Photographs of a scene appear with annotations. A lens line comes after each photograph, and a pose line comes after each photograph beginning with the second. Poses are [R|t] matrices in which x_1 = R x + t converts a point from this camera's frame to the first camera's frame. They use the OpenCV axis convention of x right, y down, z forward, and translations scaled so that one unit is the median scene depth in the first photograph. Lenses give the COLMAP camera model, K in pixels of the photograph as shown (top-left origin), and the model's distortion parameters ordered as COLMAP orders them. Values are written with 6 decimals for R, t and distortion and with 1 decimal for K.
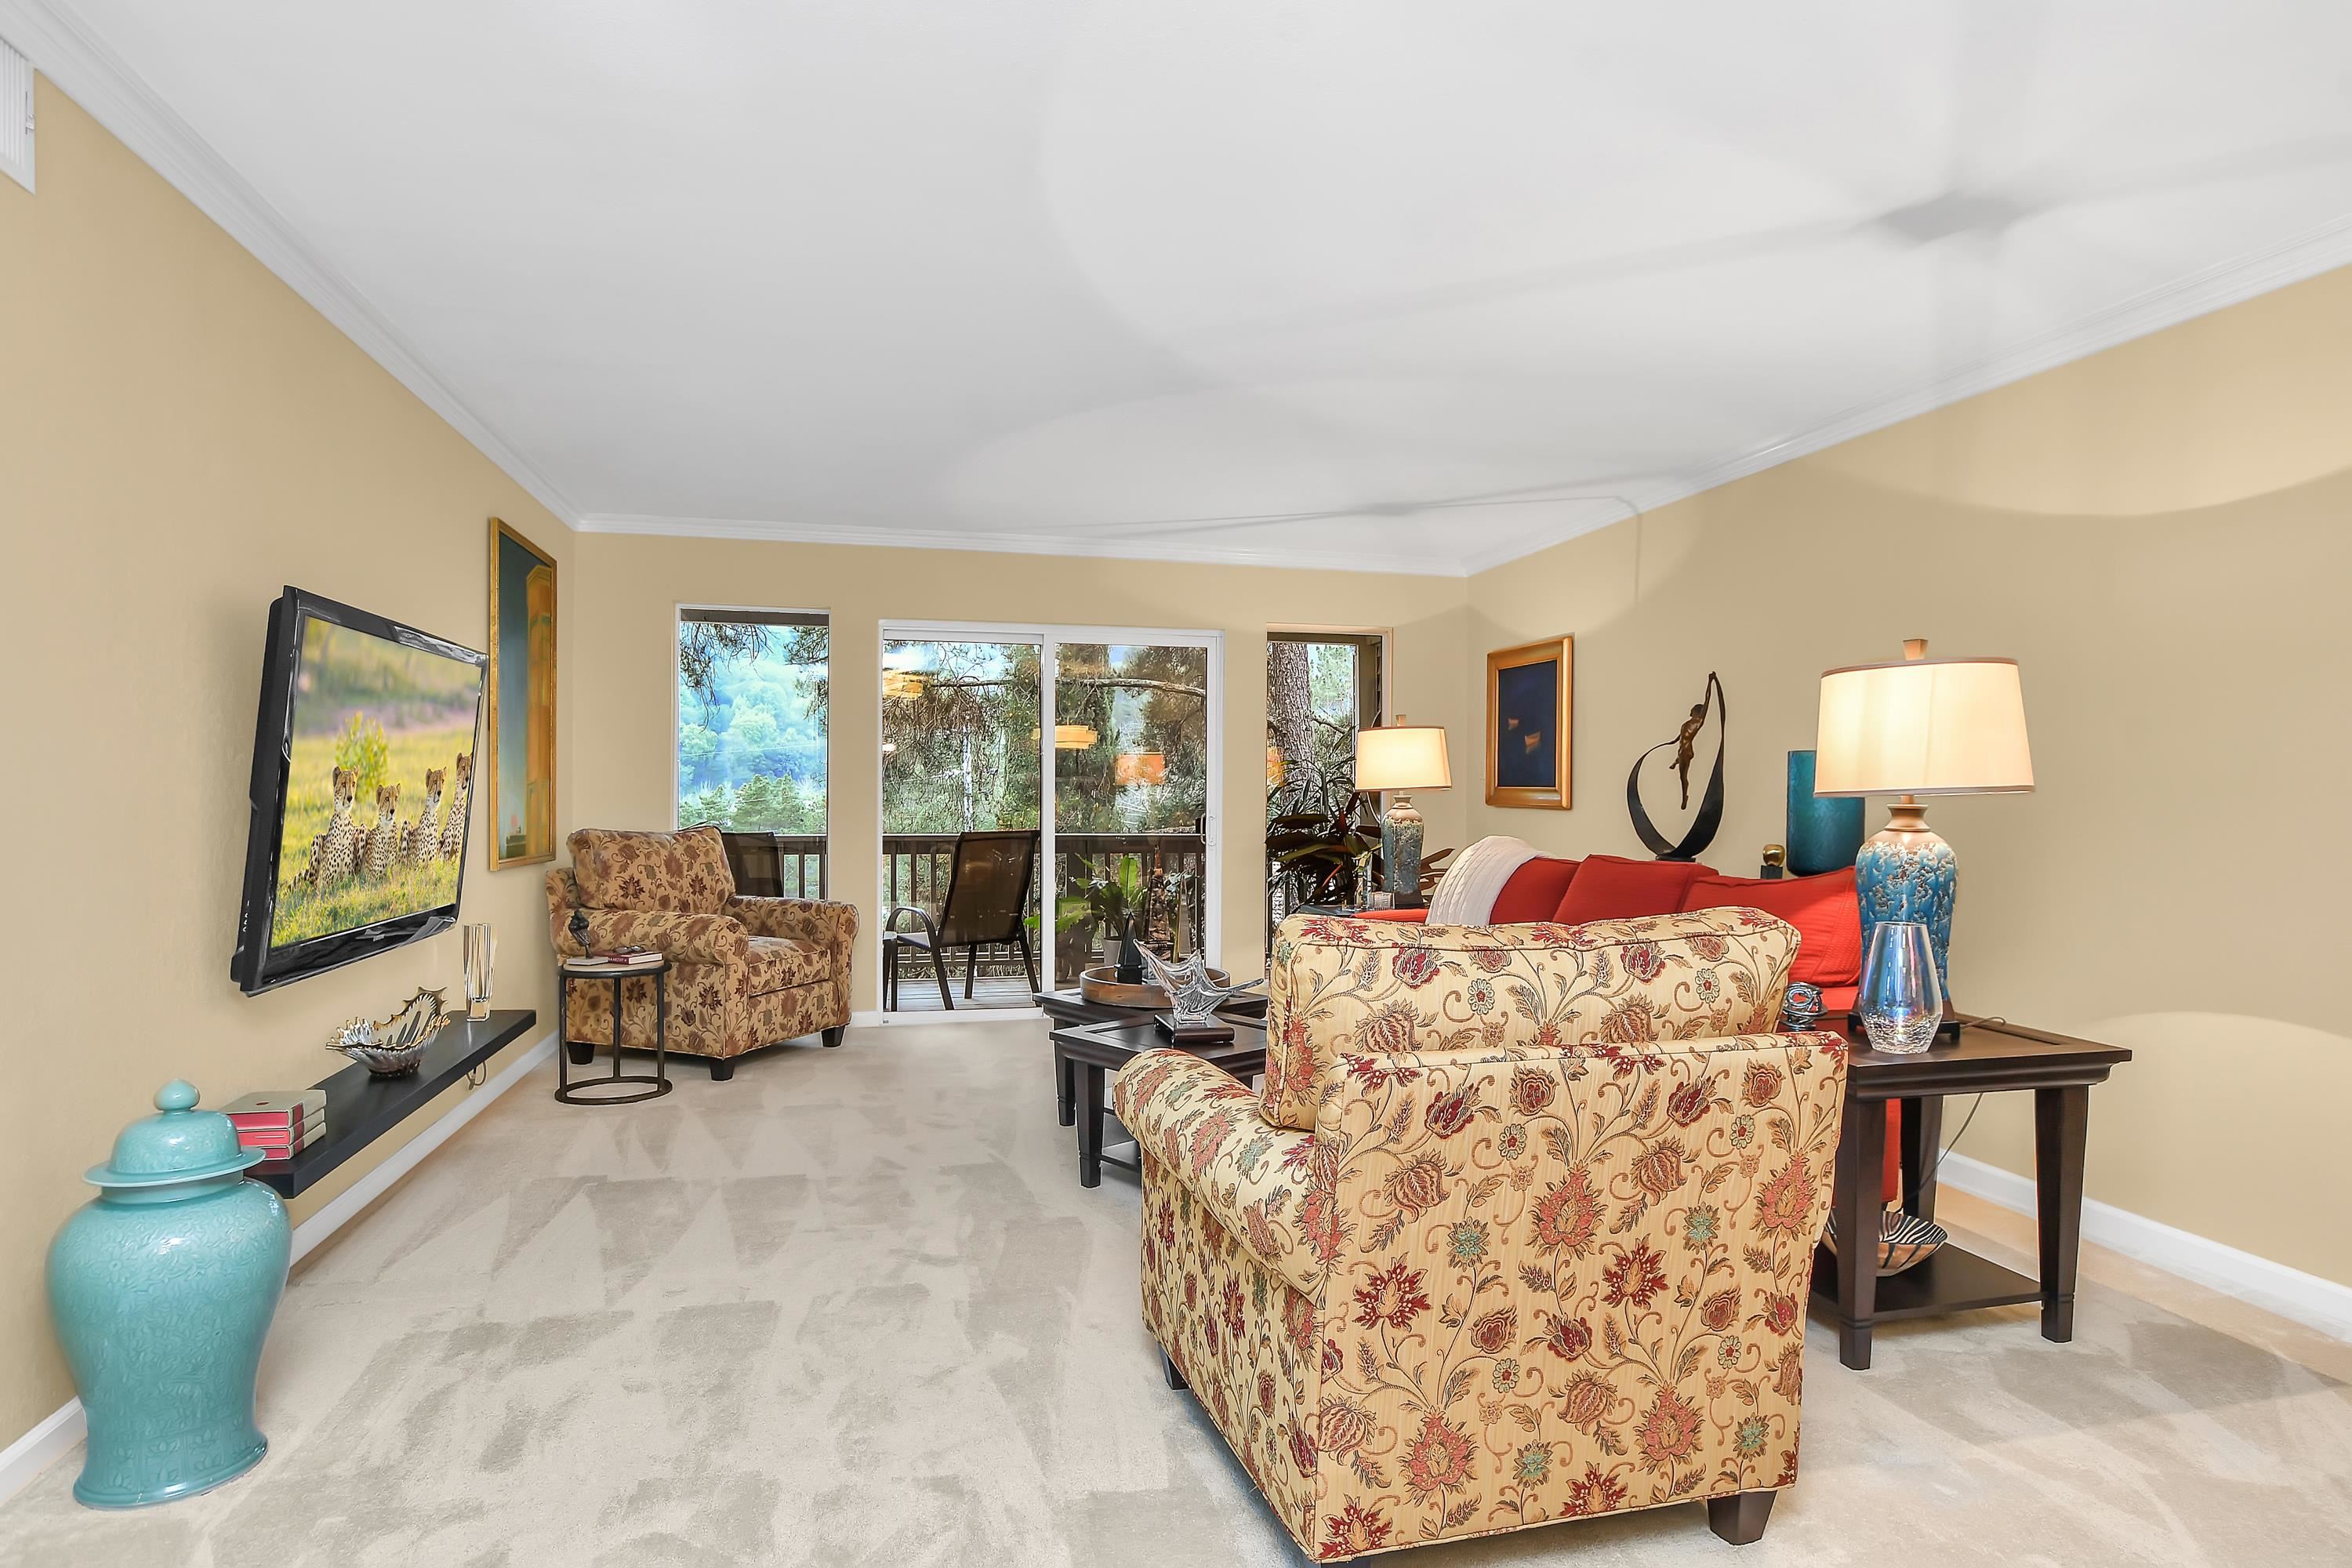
lens RADIAL K [[1320.1, 0, 1180.7], [0, 1320.1, 806.5], [0, 0, 1]] dist [-0.016351, 0.002661]
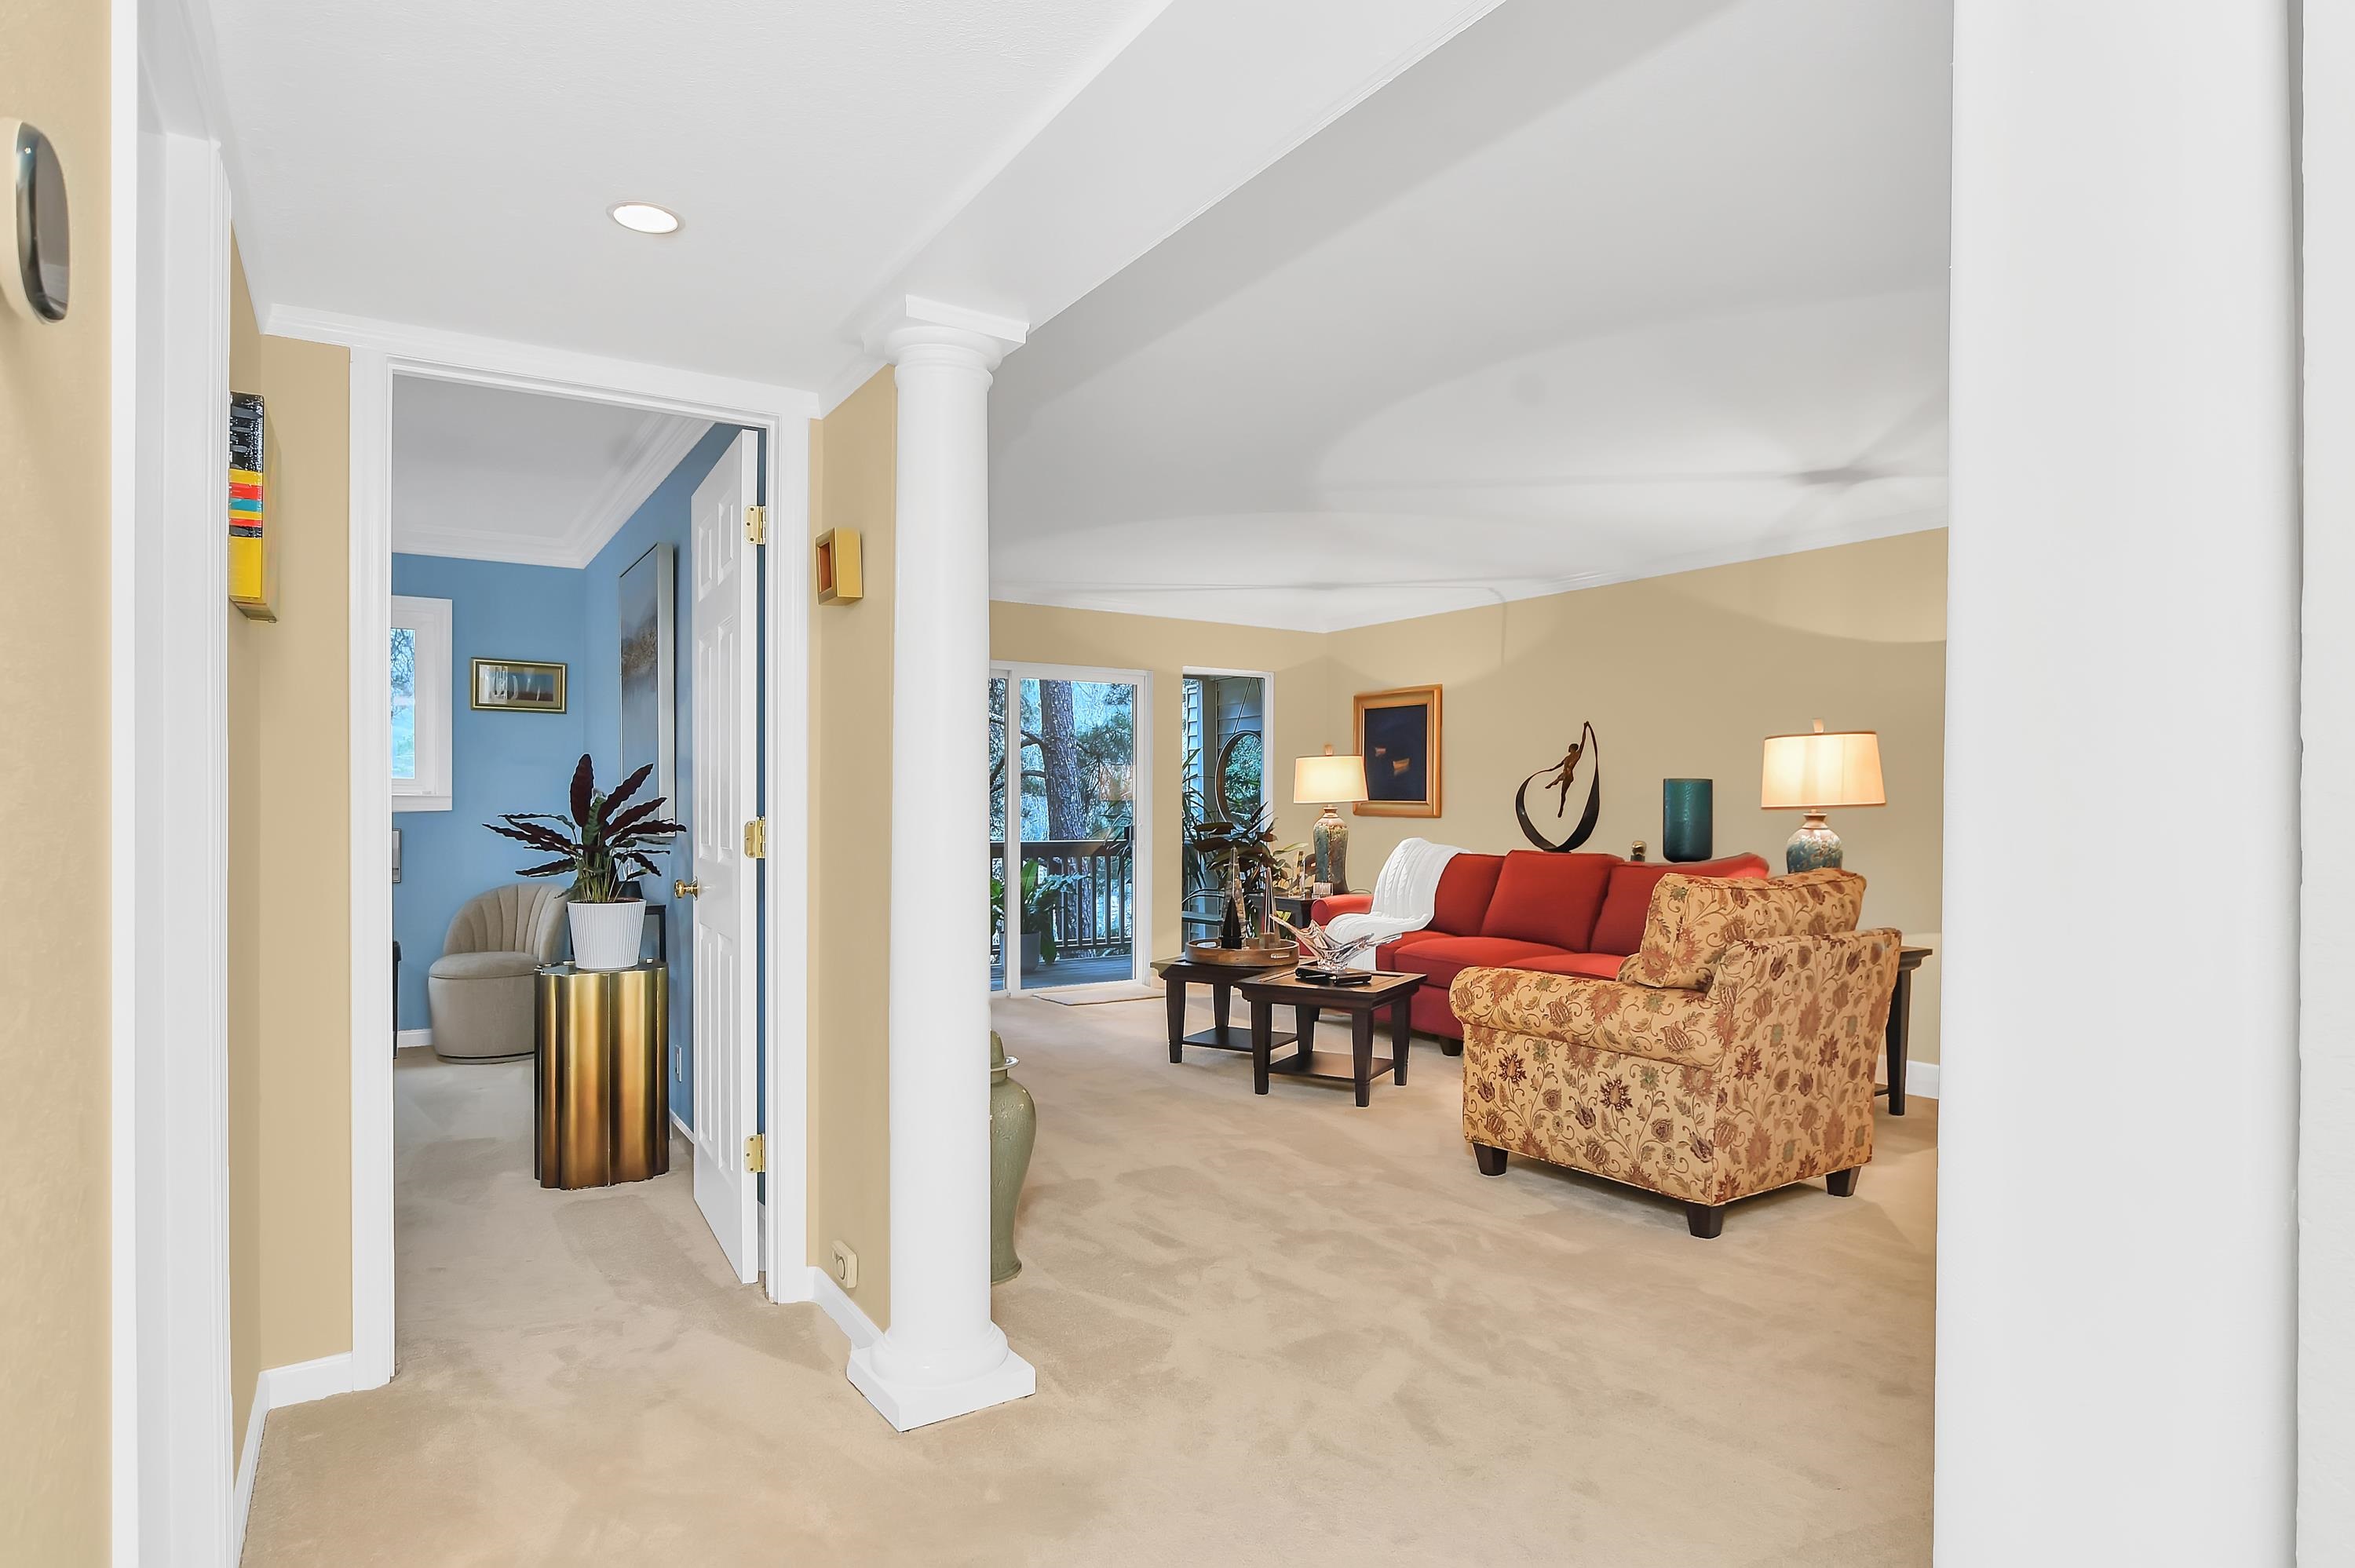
lens RADIAL K [[1284.5, 0, 1223.8], [0, 1284.5, 793.4], [0, 0, 1]] dist [-0.013712, 0.000873]
pose [[0.948588, 0.001959, 0.316506, -0.410129], [0.003670, 0.999846, -0.017185, -0.001053], [-0.316491, 0.017463, 0.948435, -0.199547]]
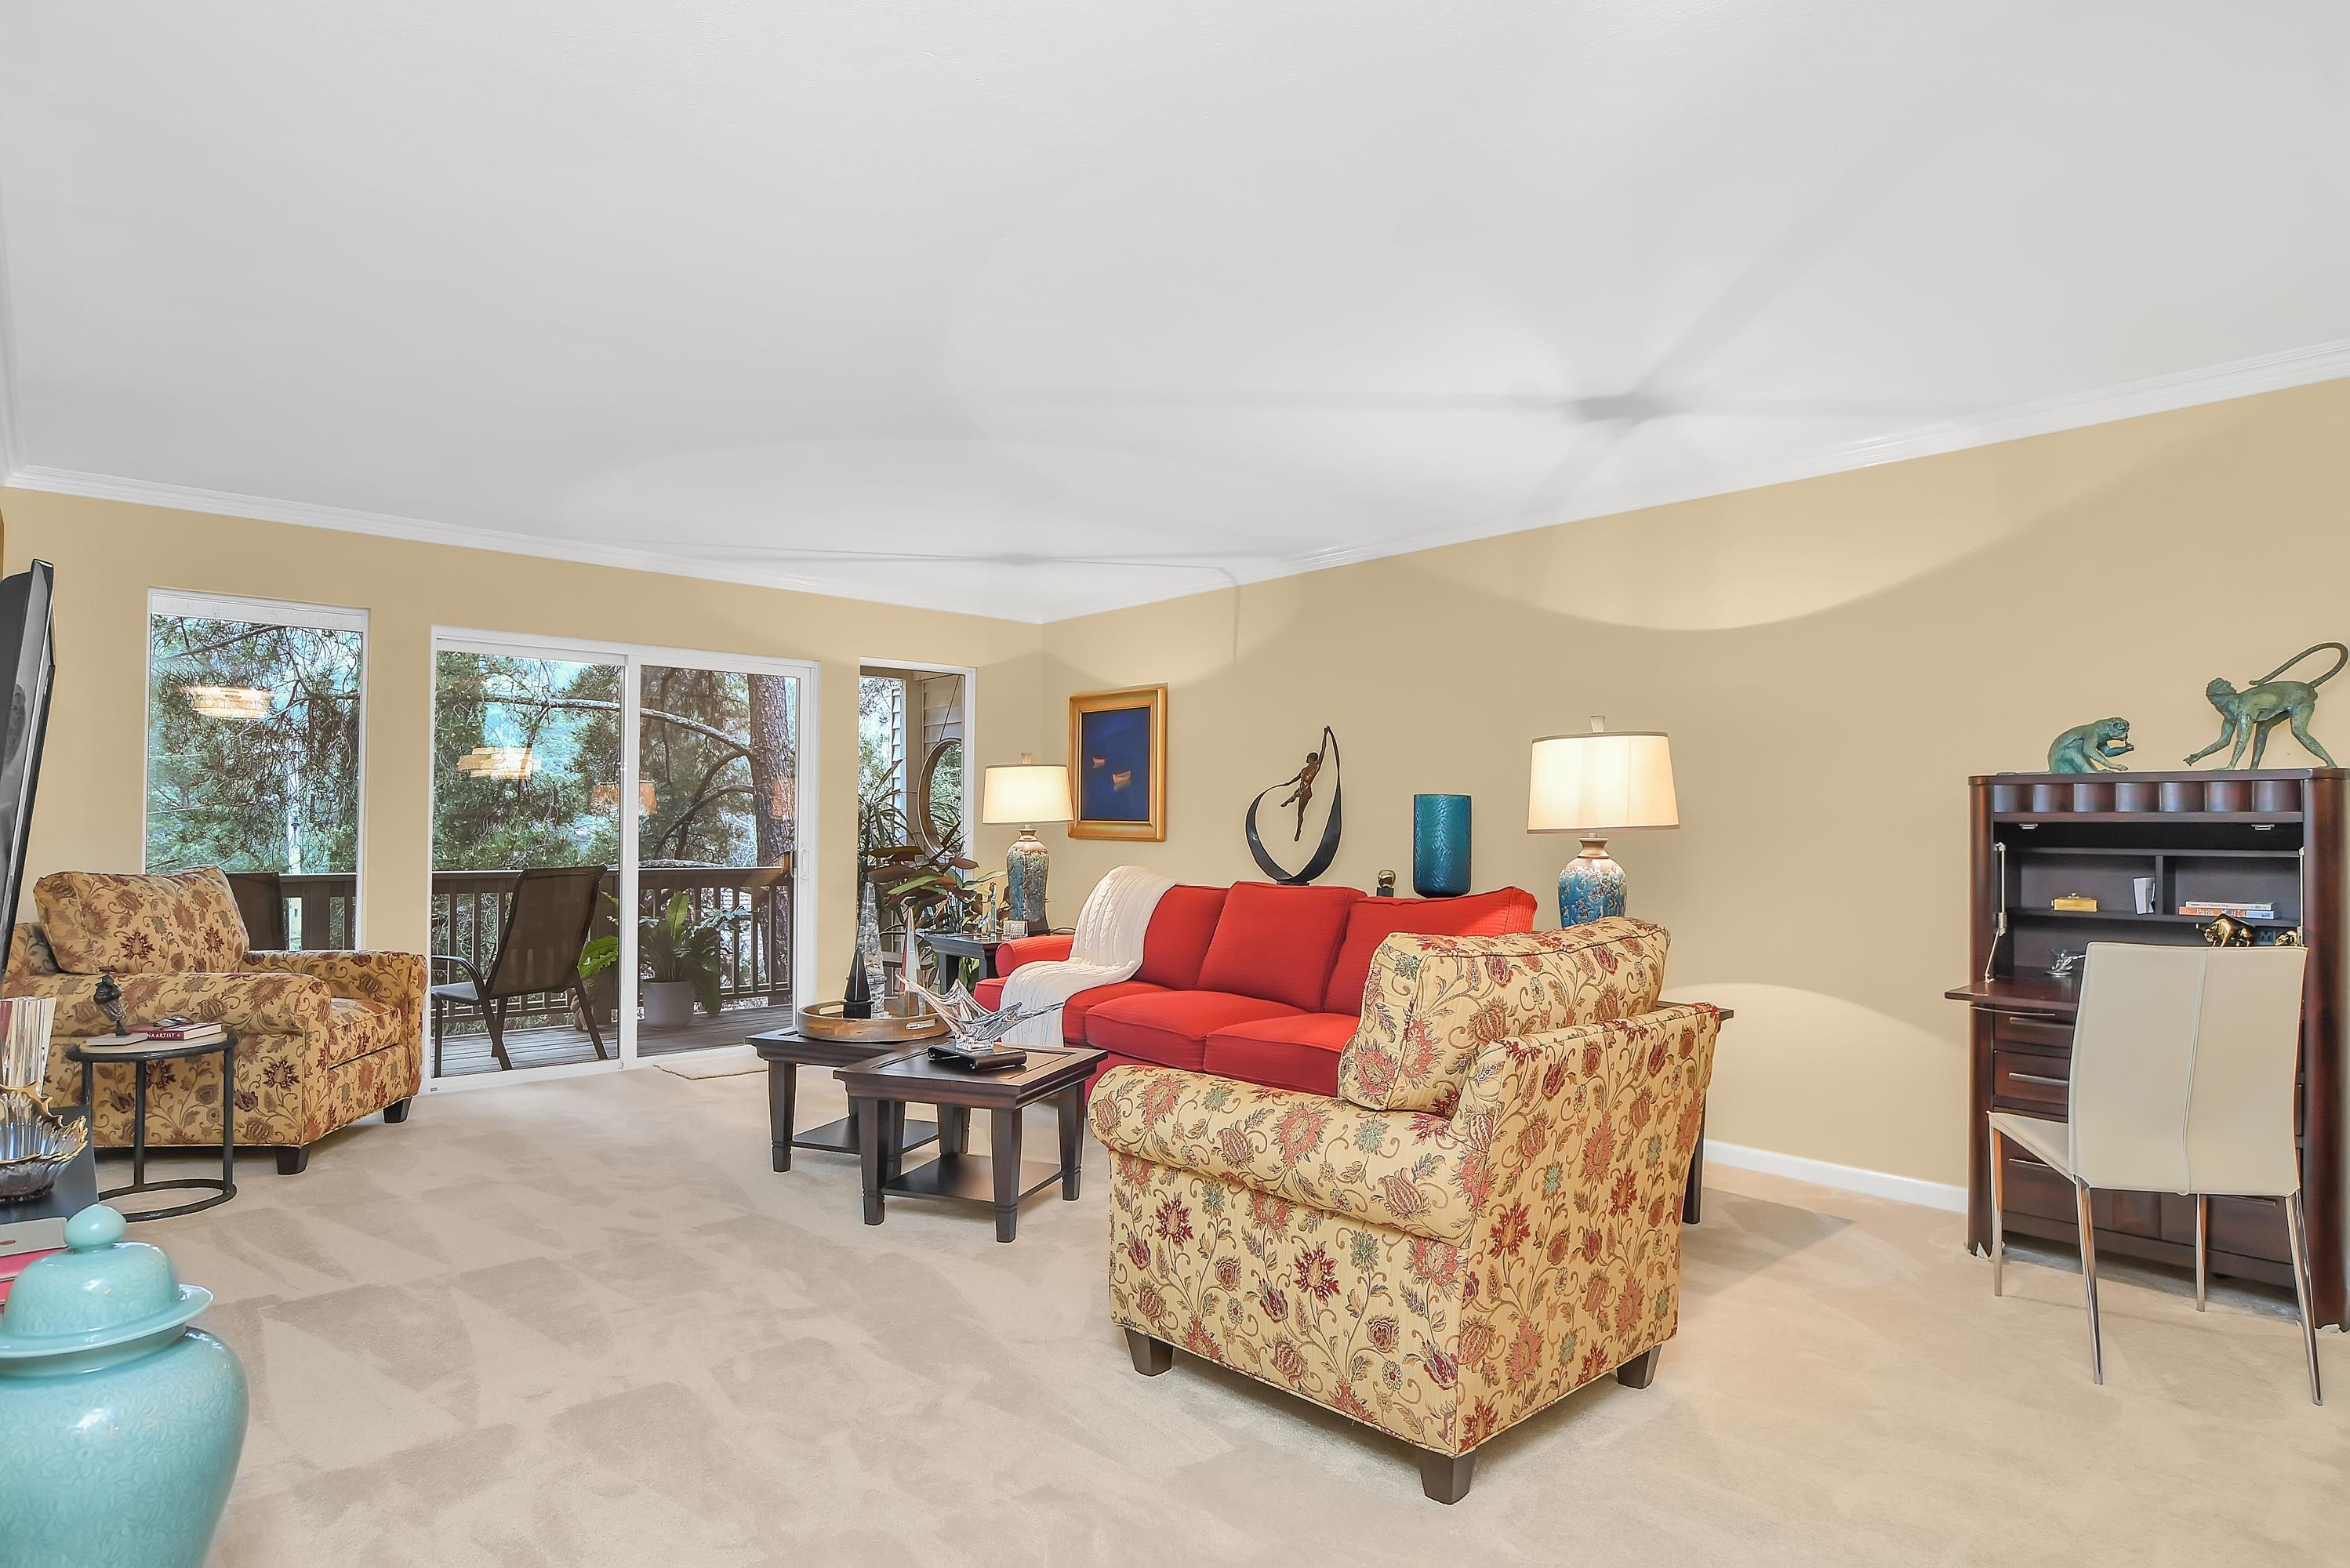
lens RADIAL K [[1300.7, 0, 1223.6], [0, 1300.7, 806.1], [0, 0, 1]] dist [-0.019732, 0.001785]
pose [[0.881429, 0.008143, 0.472246, -0.232483], [0.002913, 0.999739, -0.022675, -0.003117], [-0.472307, 0.021362, 0.881175, 0.006444]]
